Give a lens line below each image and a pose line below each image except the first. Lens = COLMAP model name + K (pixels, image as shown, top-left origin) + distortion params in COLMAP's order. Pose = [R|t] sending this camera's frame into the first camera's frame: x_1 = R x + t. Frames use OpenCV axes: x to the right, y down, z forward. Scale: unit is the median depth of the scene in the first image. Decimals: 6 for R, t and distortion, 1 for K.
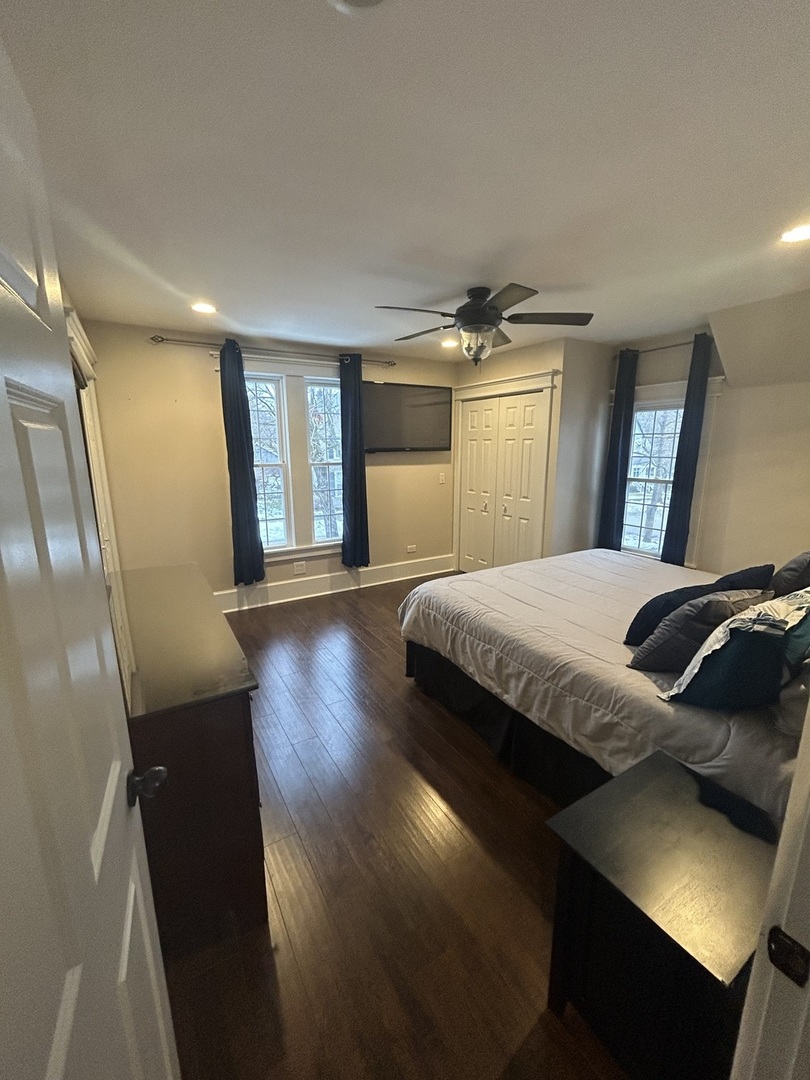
lens RADIAL K [[439.4, 0, 416.4], [0, 439.4, 540.7], [0, 0, 1]] dist [-0.002813, 0.001590]
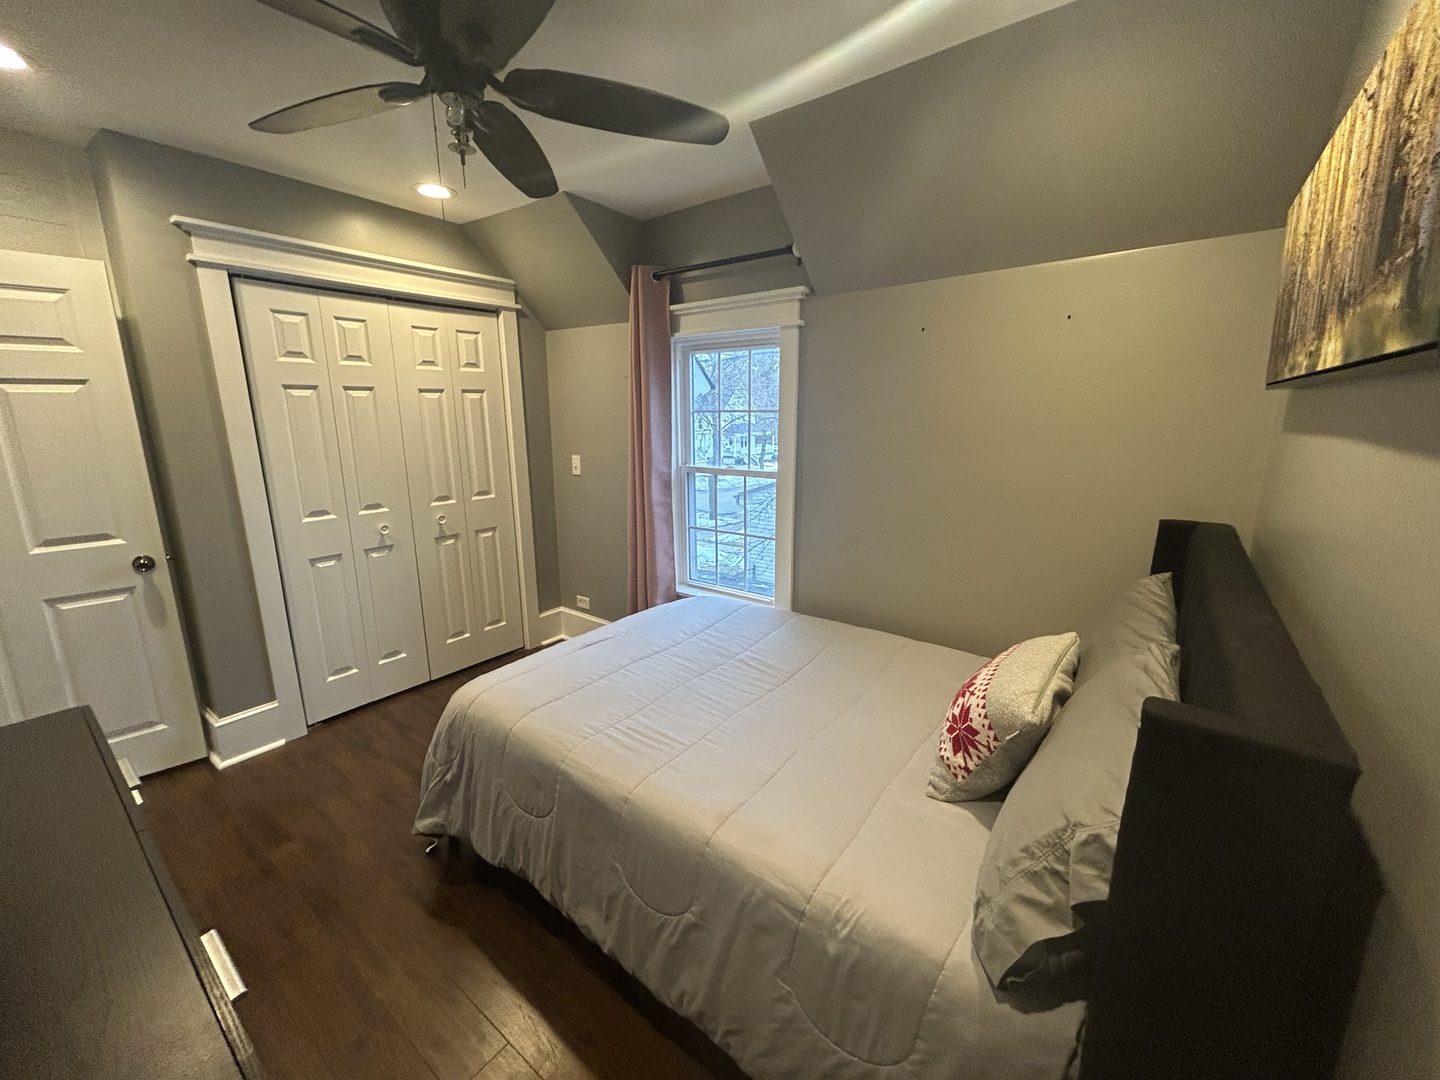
lens RADIAL K [[585.9, 0, 730.4], [0, 585.9, 535.9], [0, 0, 1]] dist [-0.002813, 0.001590]
pose [[-0.388998, -0.191031, 0.901215, -0.592393], [0.201222, 0.937023, 0.285477, -0.203905], [-0.898994, 0.292394, -0.326060, 0.998471]]
